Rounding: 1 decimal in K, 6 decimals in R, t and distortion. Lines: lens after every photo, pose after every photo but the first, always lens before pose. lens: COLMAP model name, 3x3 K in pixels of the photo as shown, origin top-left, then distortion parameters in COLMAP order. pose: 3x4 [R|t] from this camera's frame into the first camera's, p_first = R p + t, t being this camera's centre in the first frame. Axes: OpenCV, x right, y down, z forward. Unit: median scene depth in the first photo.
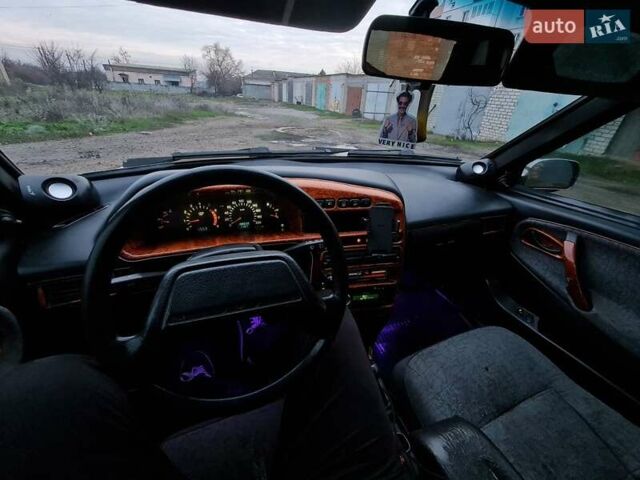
lens RADIAL K [[266.8, 0, 320.2], [0, 266.8, 233.2], [0, 0, 1]] dist [0.011774, -0.000982]
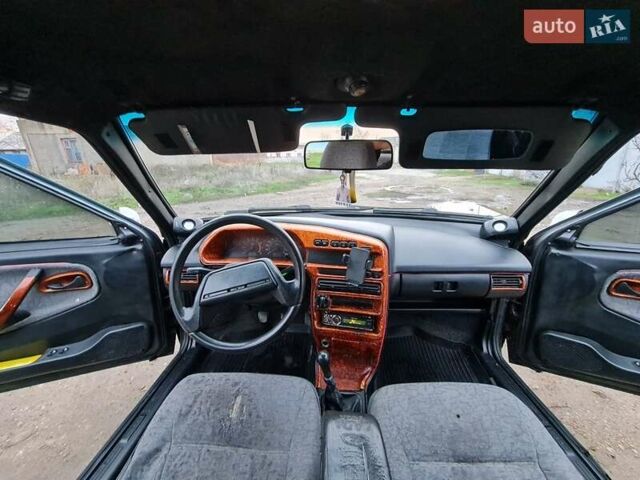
lens RADIAL K [[266.8, 0, 316.3], [0, 266.8, 235.0], [0, 0, 1]] dist [0.011774, -0.000982]
pose [[0.903038, 0.054214, -0.426125, 0.462333], [-0.135642, 0.977237, -0.163121, 0.064292], [0.407582, 0.205105, 0.889836, -0.230088]]
